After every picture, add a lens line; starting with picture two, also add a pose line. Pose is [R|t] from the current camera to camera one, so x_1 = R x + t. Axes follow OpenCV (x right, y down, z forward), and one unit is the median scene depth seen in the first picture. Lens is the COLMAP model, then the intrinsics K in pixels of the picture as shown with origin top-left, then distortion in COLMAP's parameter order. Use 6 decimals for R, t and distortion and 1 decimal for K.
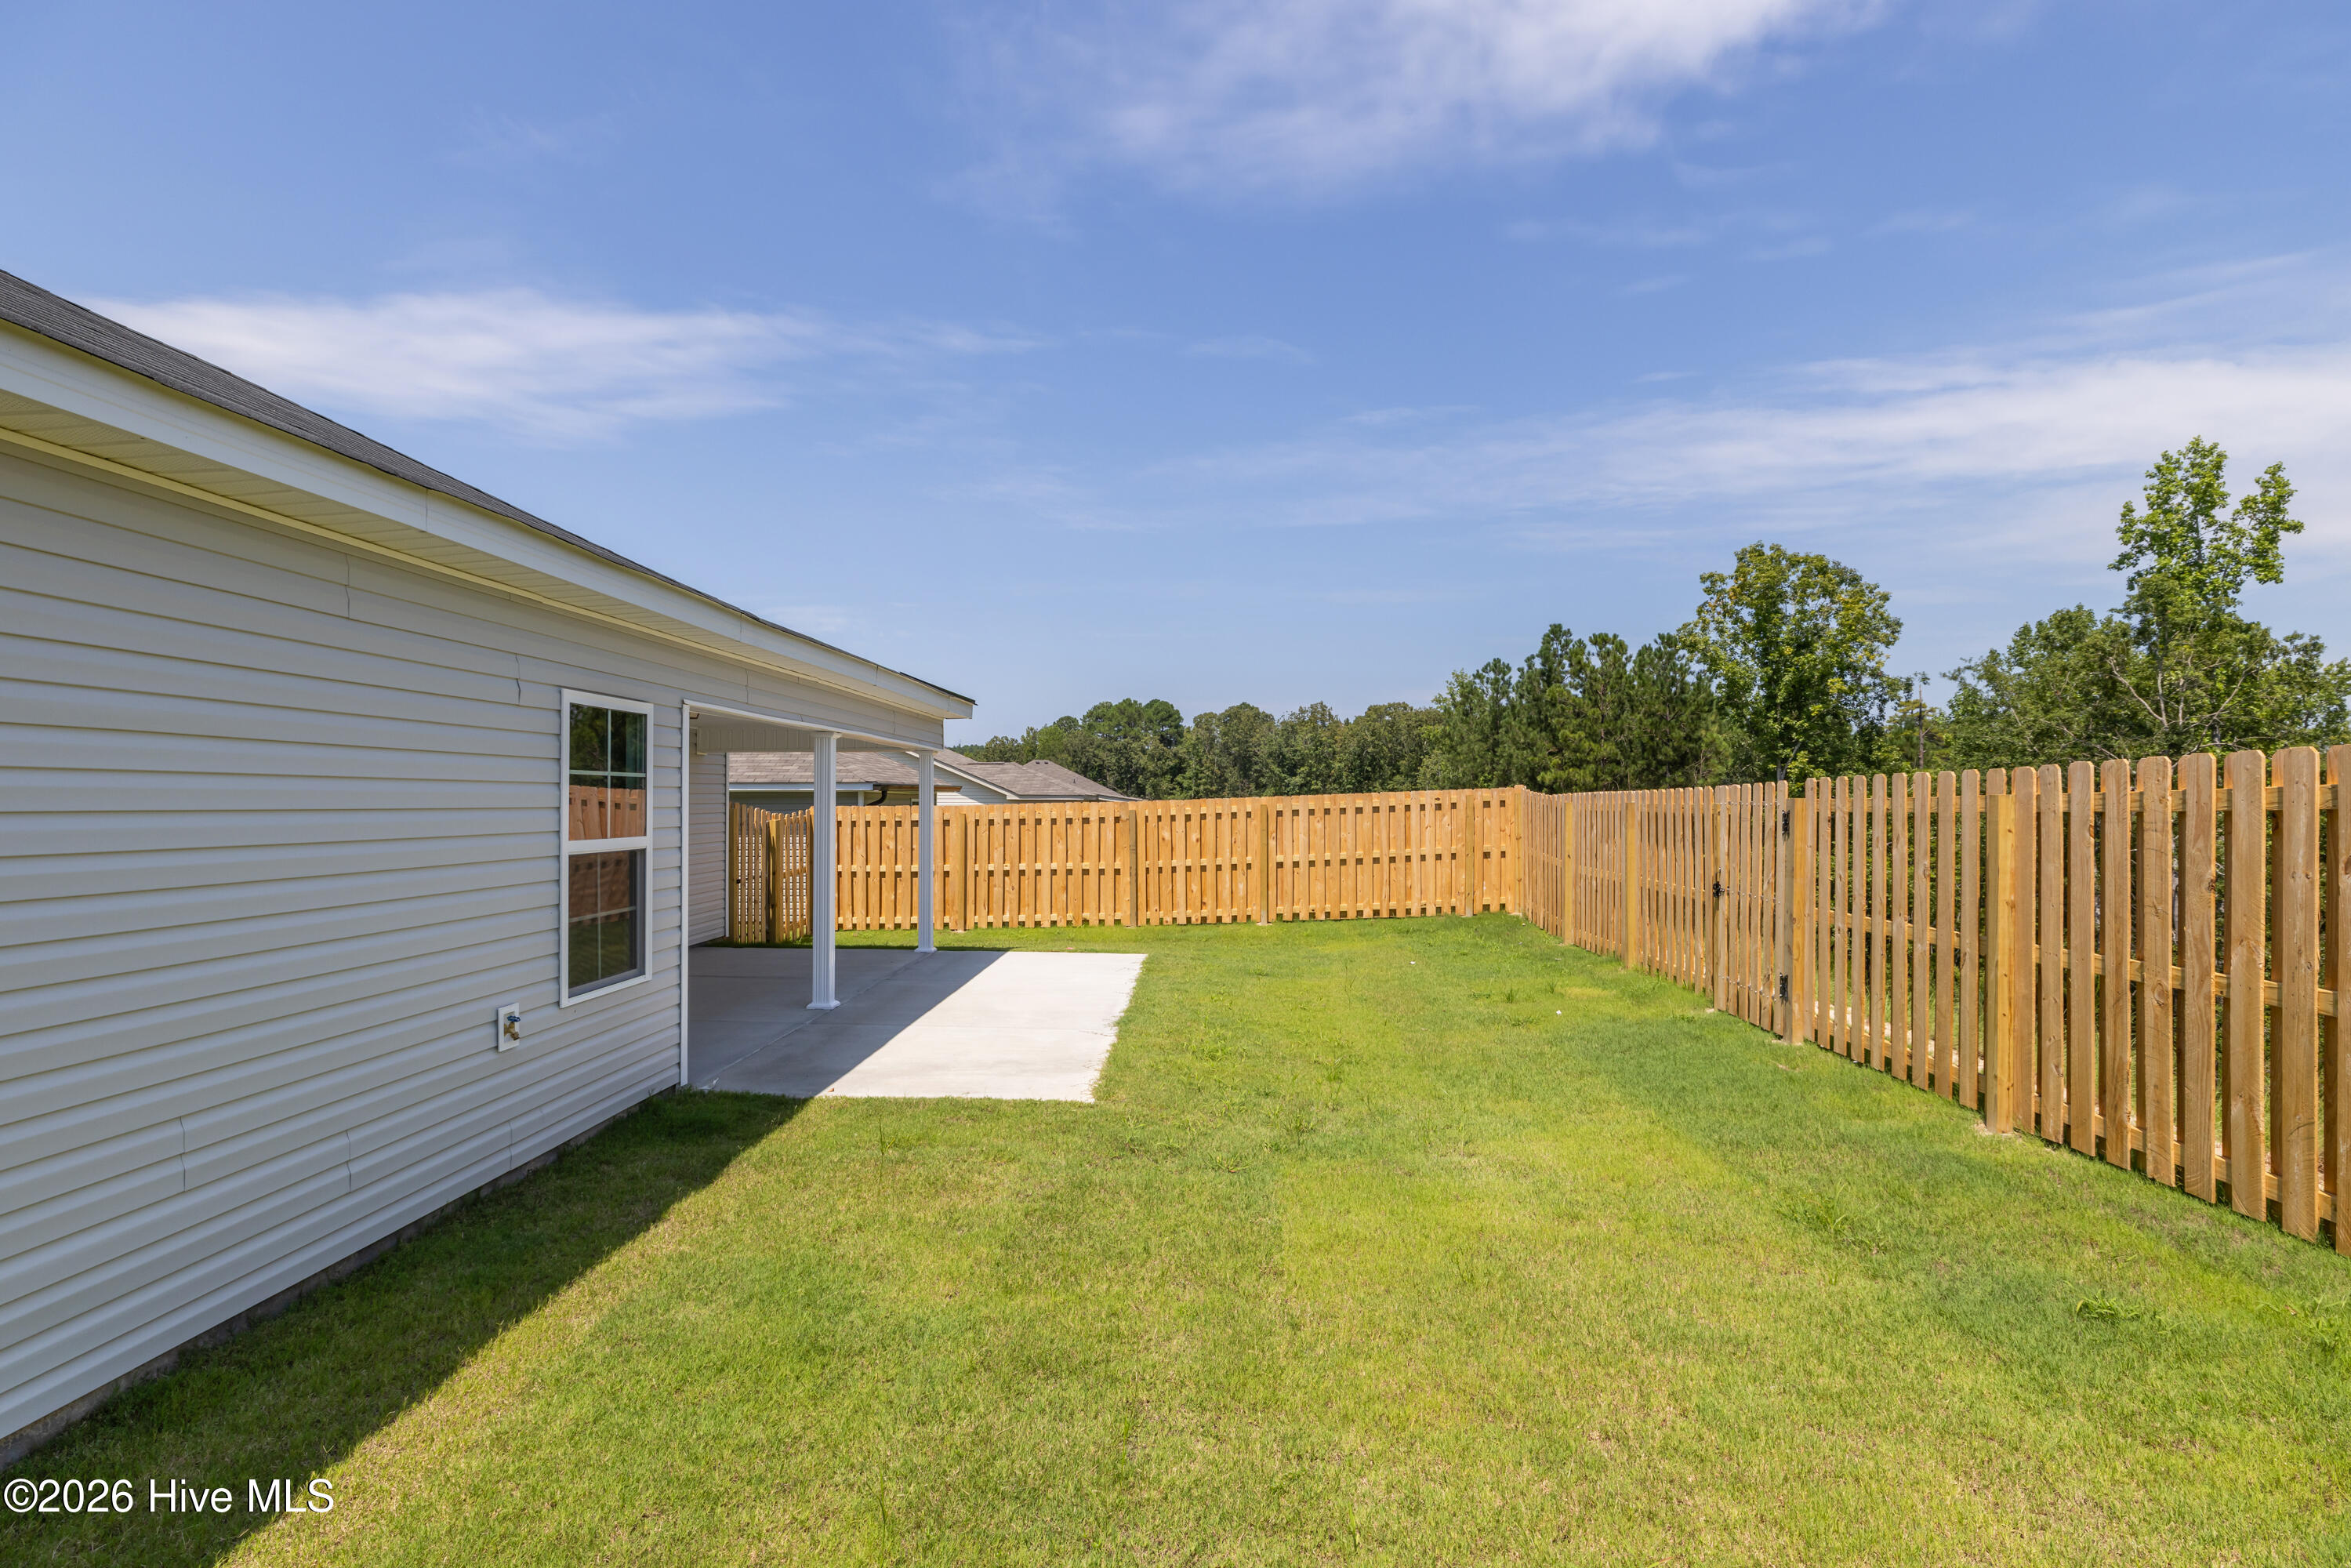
lens RADIAL K [[1191.2, 0, 1175.5], [0, 1191.2, 786.5], [0, 0, 1]] dist [0.003788, -0.000872]
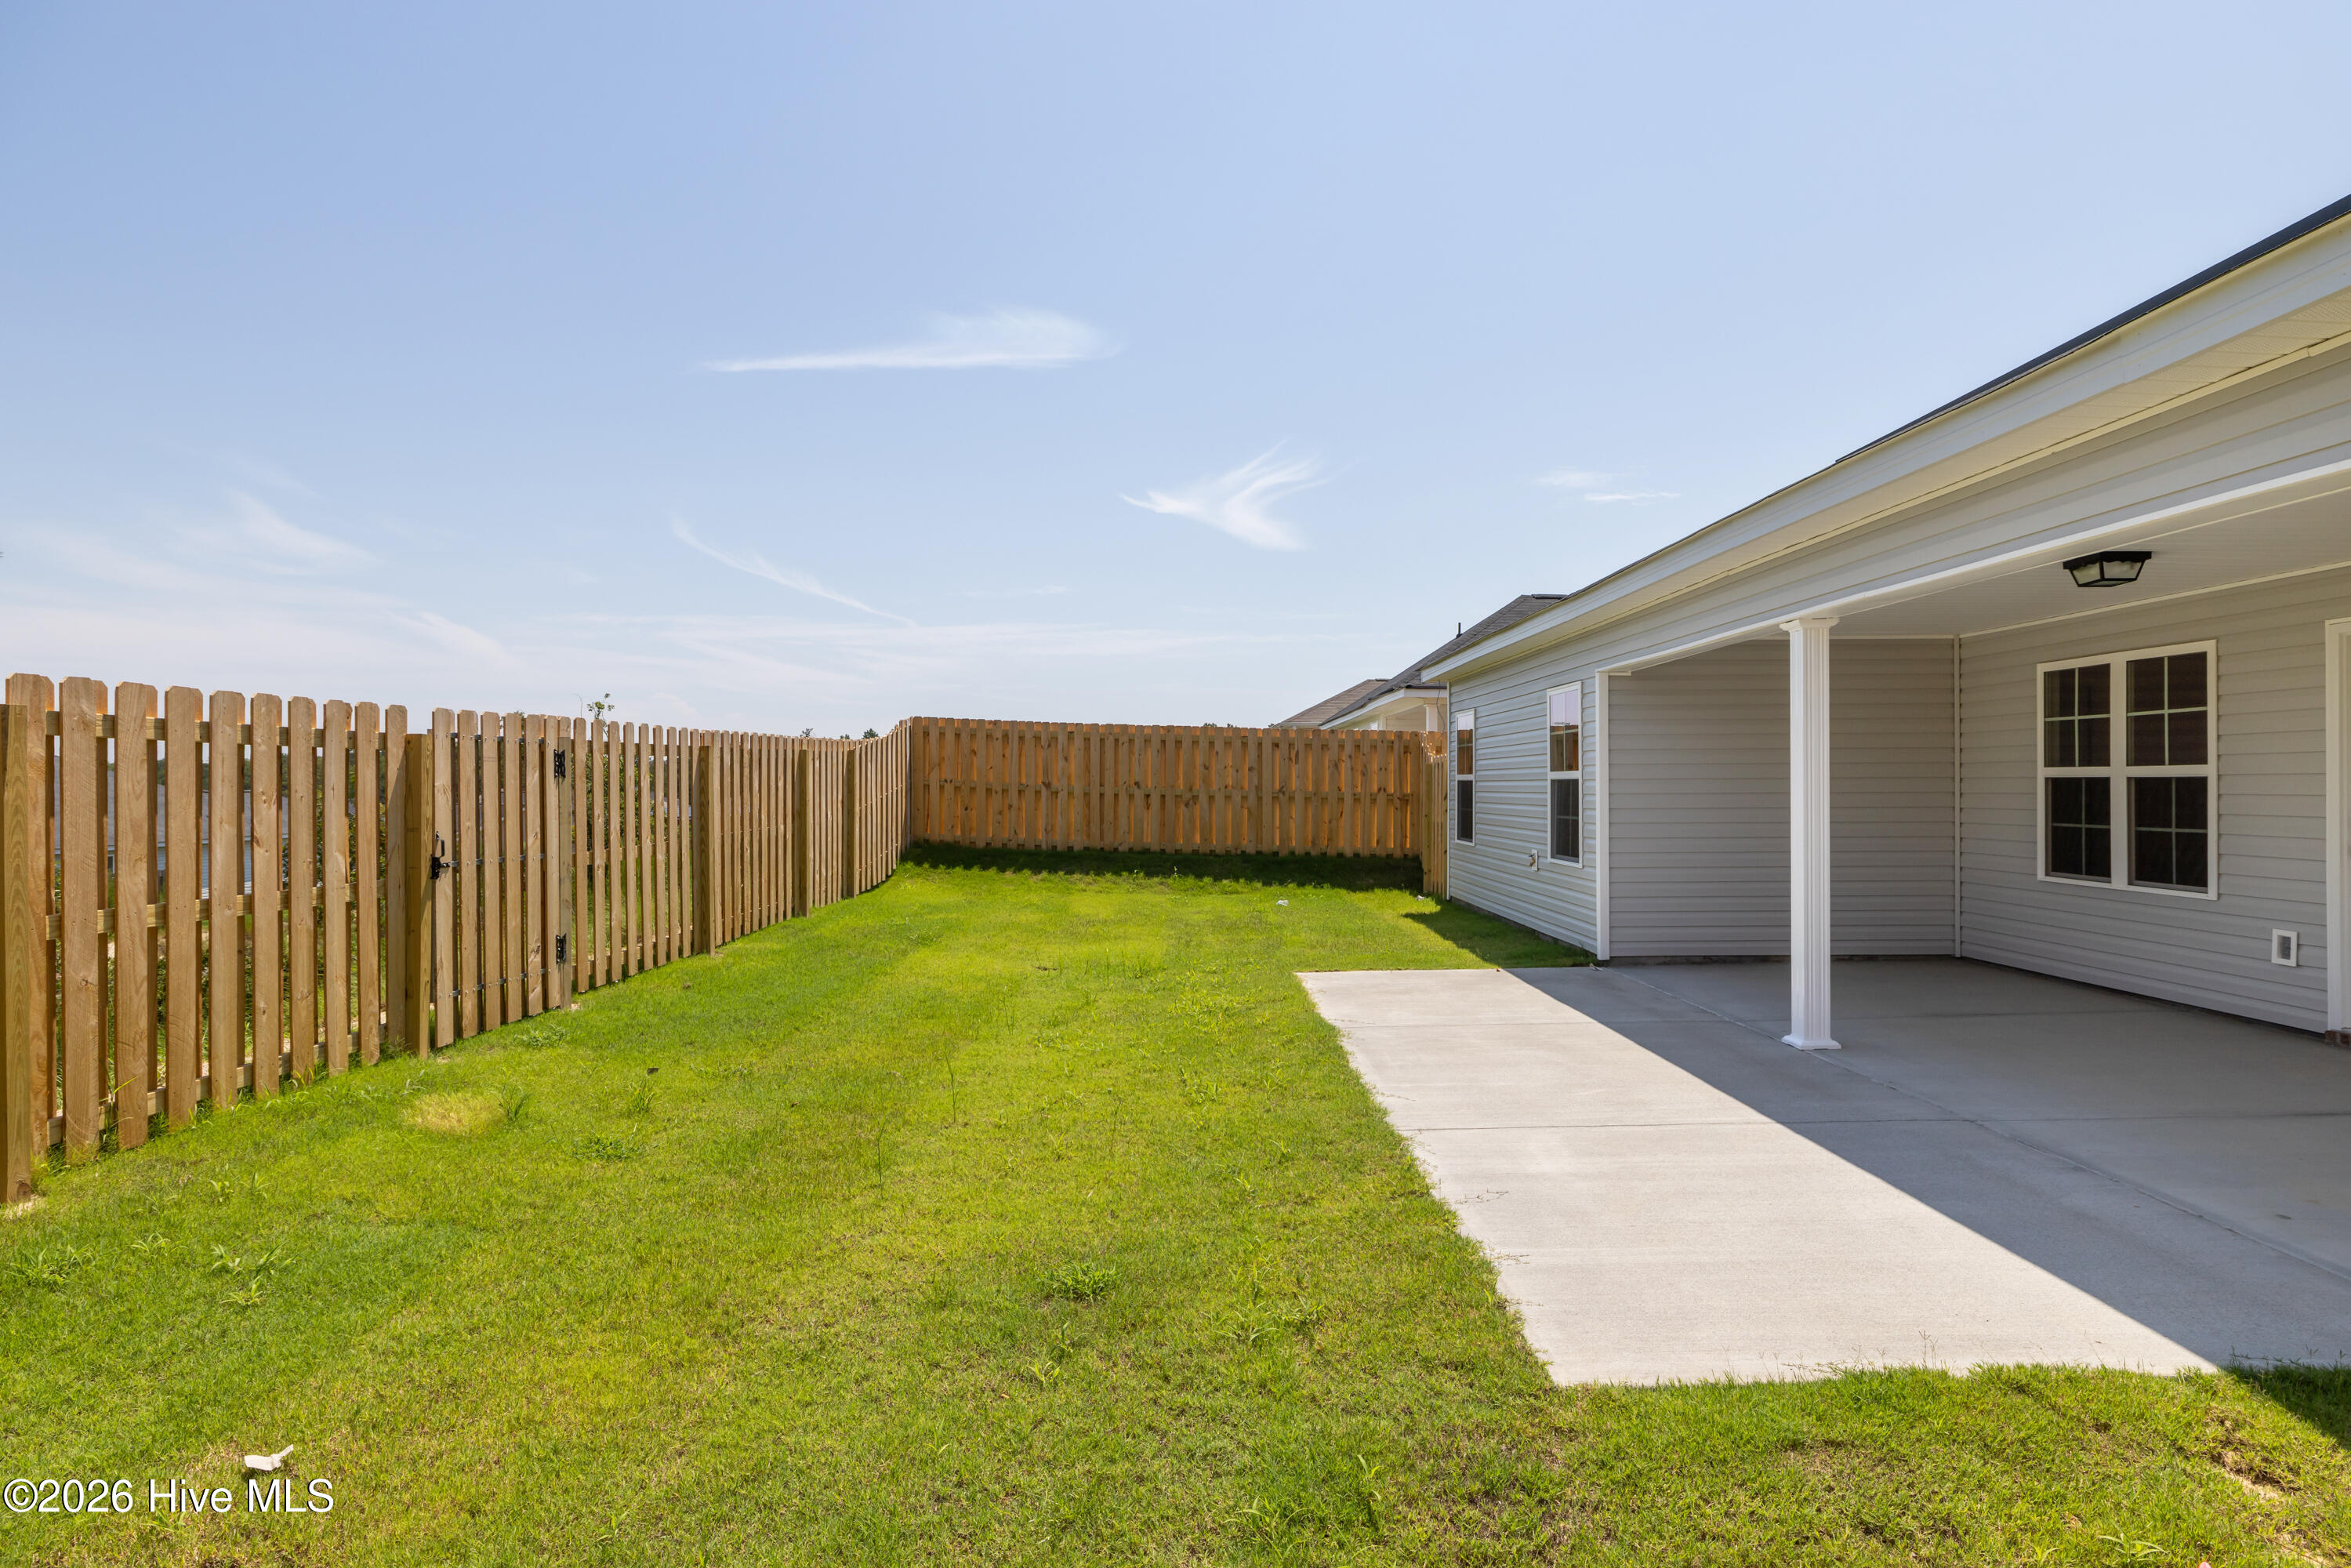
lens RADIAL K [[1250.6, 0, 1173.9], [0, 1250.6, 791.6], [0, 0, 1]] dist [0.001912, -0.001495]
pose [[-0.999510, 0.002119, -0.031215, 0.041477], [0.002383, 0.999962, -0.008418, 0.029684], [0.031196, -0.008488, -0.999477, 0.955425]]
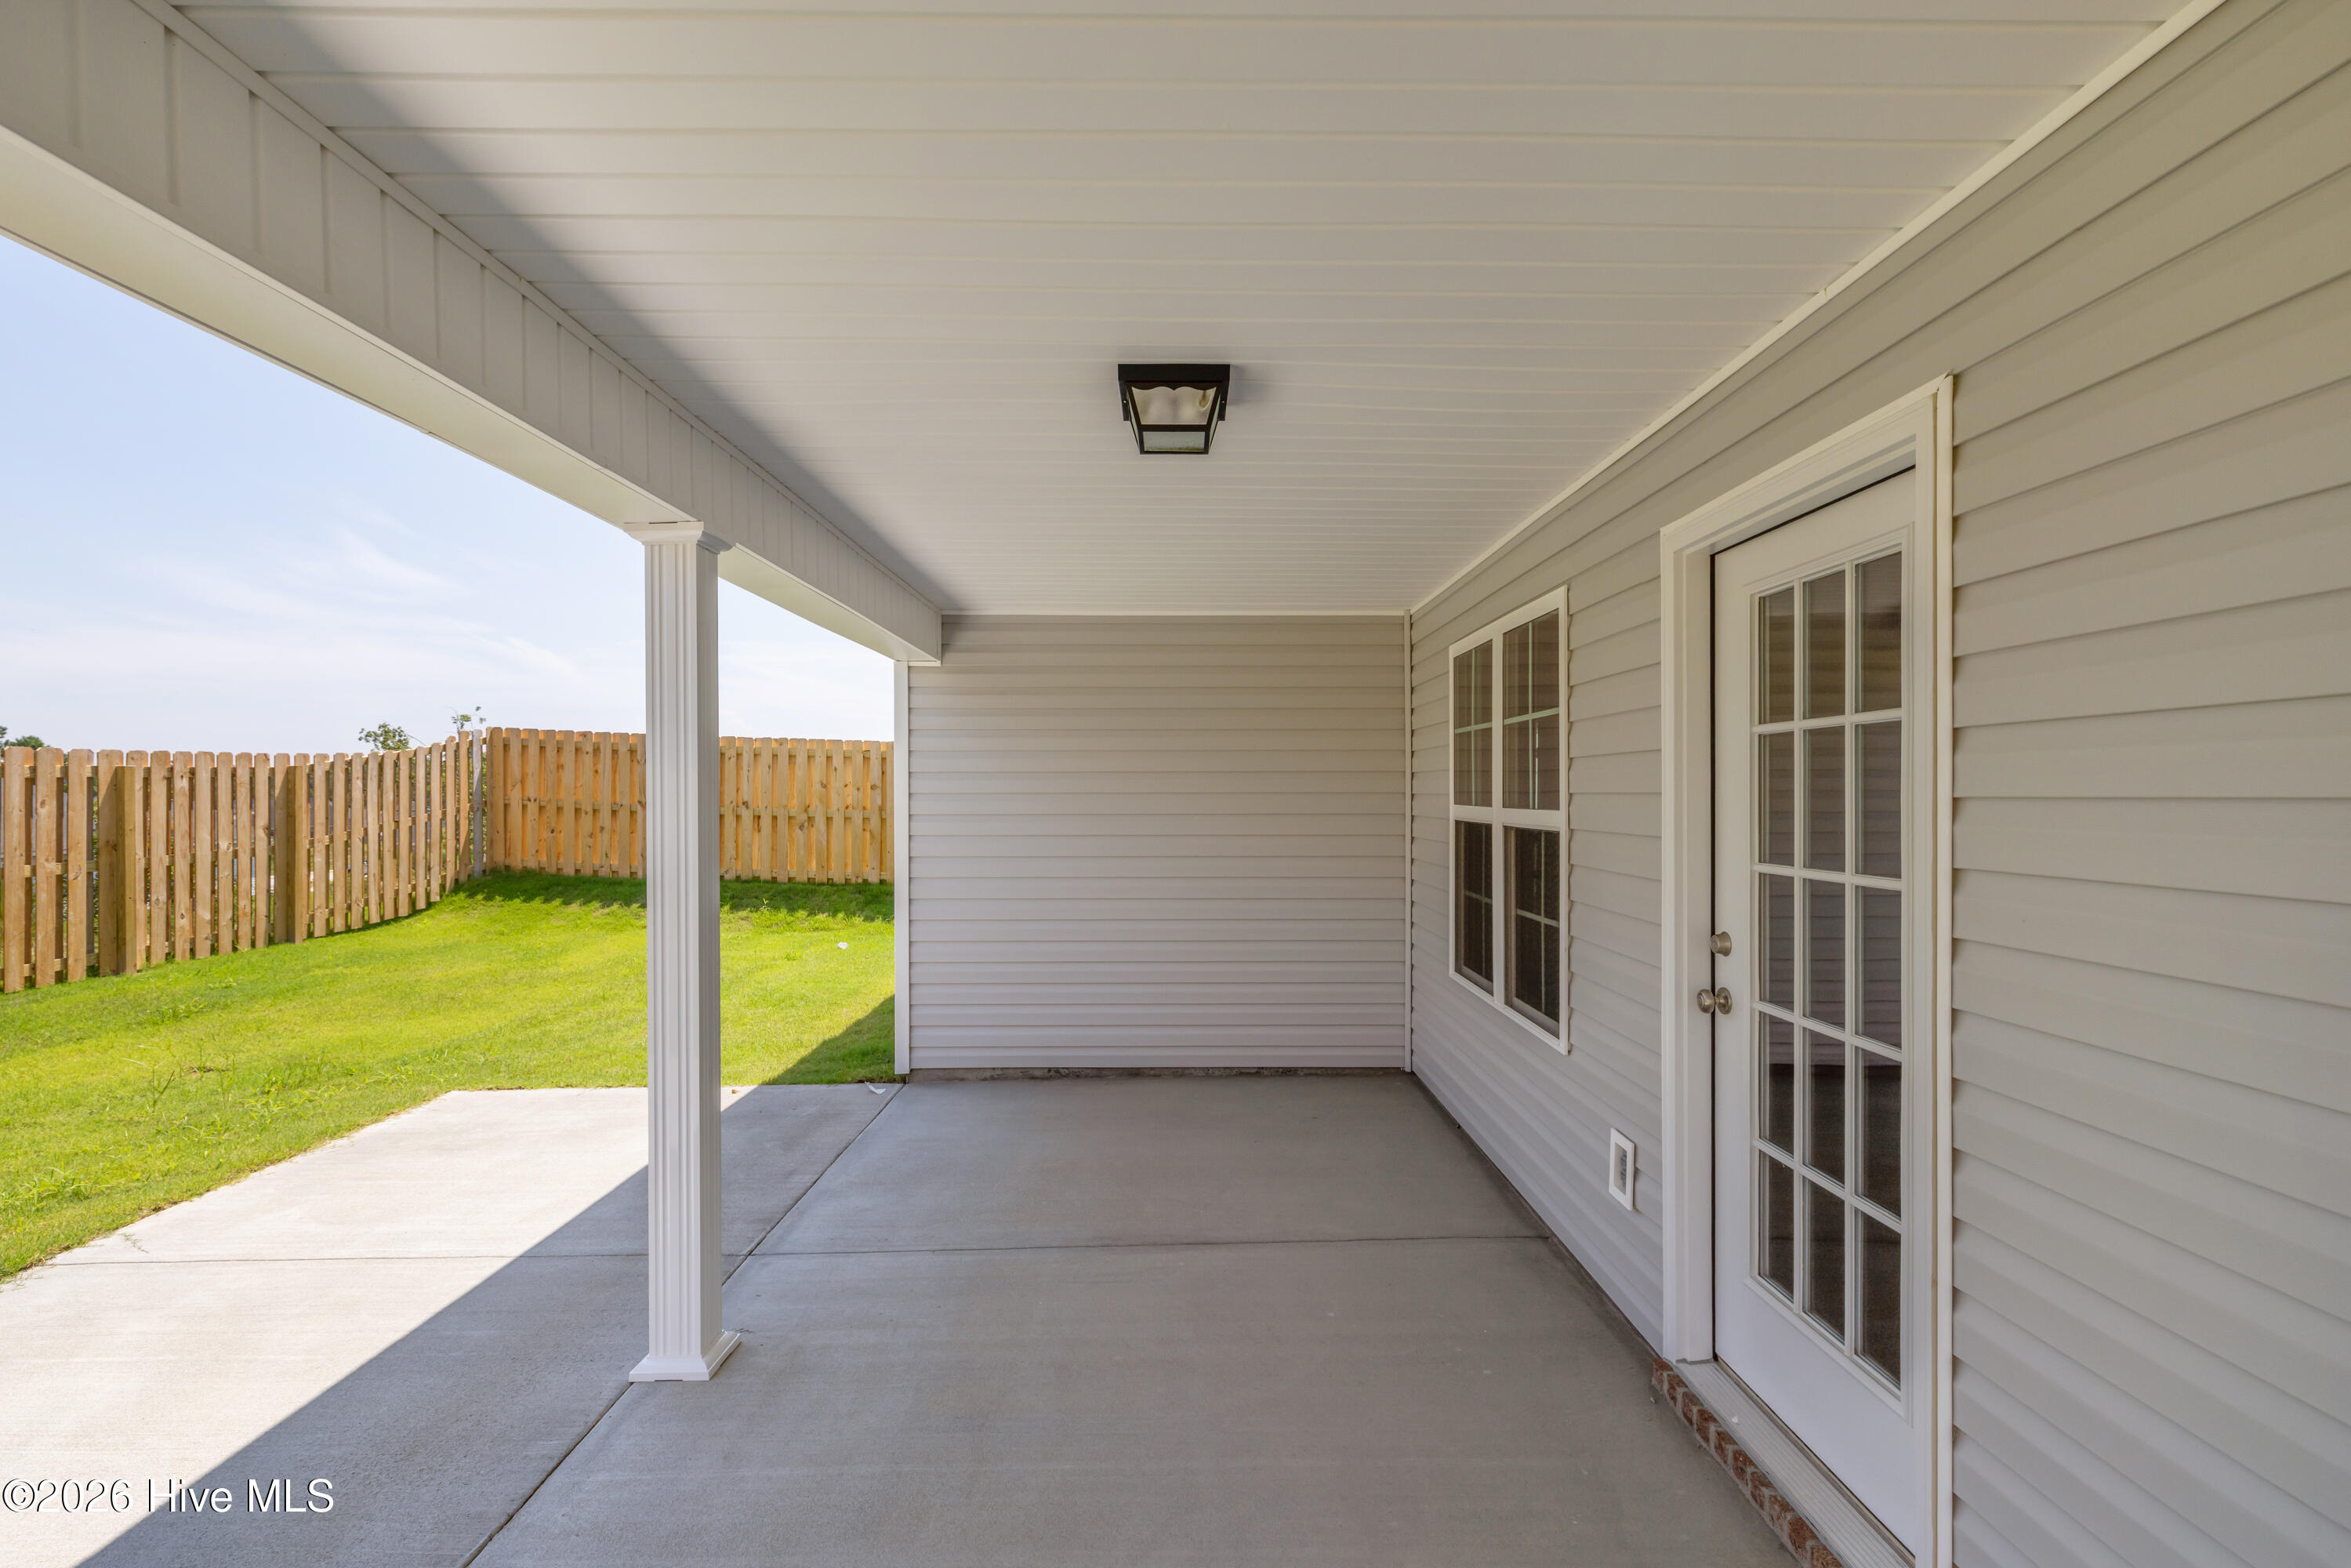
lens RADIAL K [[1112.7, 0, 1170.8], [0, 1112.7, 799.7], [0, 0, 1]] dist [0.004419, 0.000327]
pose [[-0.999541, -0.001025, -0.030288, -0.240168], [-0.000803, 0.999973, -0.007350, 0.017632], [0.030294, -0.007322, -0.999514, 0.752401]]
